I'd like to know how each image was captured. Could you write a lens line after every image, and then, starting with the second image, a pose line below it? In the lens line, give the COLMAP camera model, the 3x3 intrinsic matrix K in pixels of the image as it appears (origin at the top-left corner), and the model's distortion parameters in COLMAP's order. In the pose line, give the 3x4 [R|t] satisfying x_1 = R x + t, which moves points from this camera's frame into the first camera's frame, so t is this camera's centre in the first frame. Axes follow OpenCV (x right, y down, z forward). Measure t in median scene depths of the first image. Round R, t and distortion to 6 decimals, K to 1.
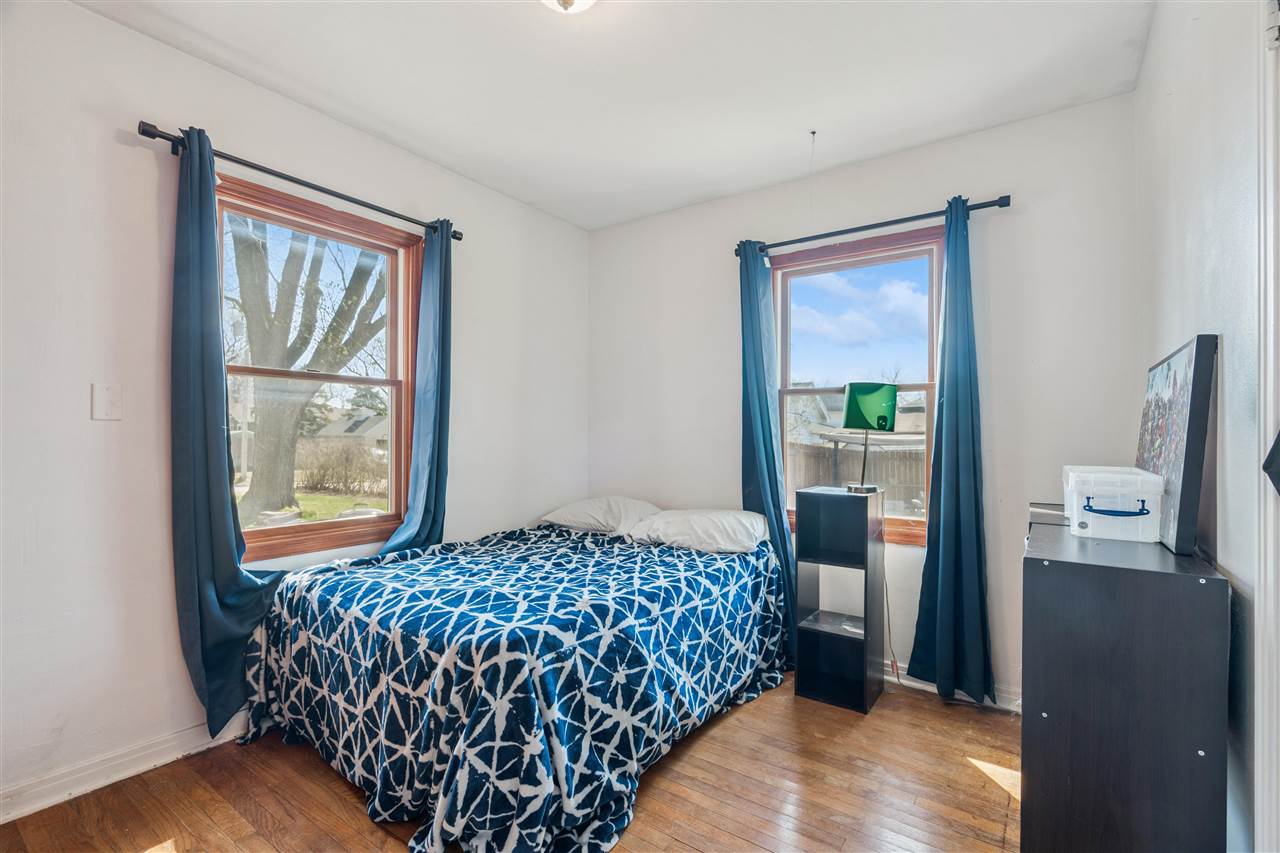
lens RADIAL K [[582.6, 0, 640.6], [0, 582.6, 434.9], [0, 0, 1]] dist [-0.001782, 0.000047]
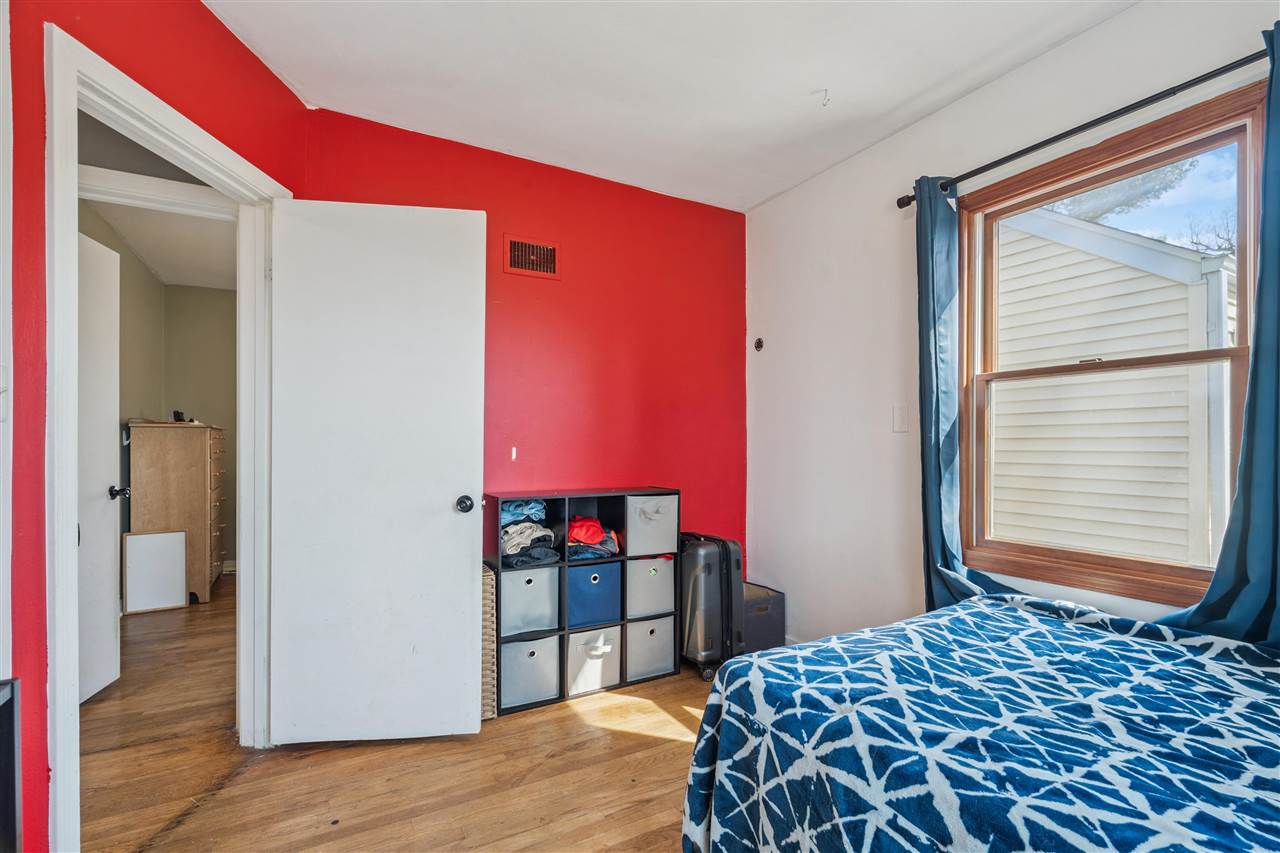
lens RADIAL K [[582.6, 0, 640.6], [0, 582.6, 434.9], [0, 0, 1]] dist [-0.001782, 0.000047]
pose [[-0.423883, -0.015841, -0.905579, 0.592544], [0.003070, 0.999816, -0.018927, 0.006453], [0.905712, -0.010803, -0.423756, 1.115557]]
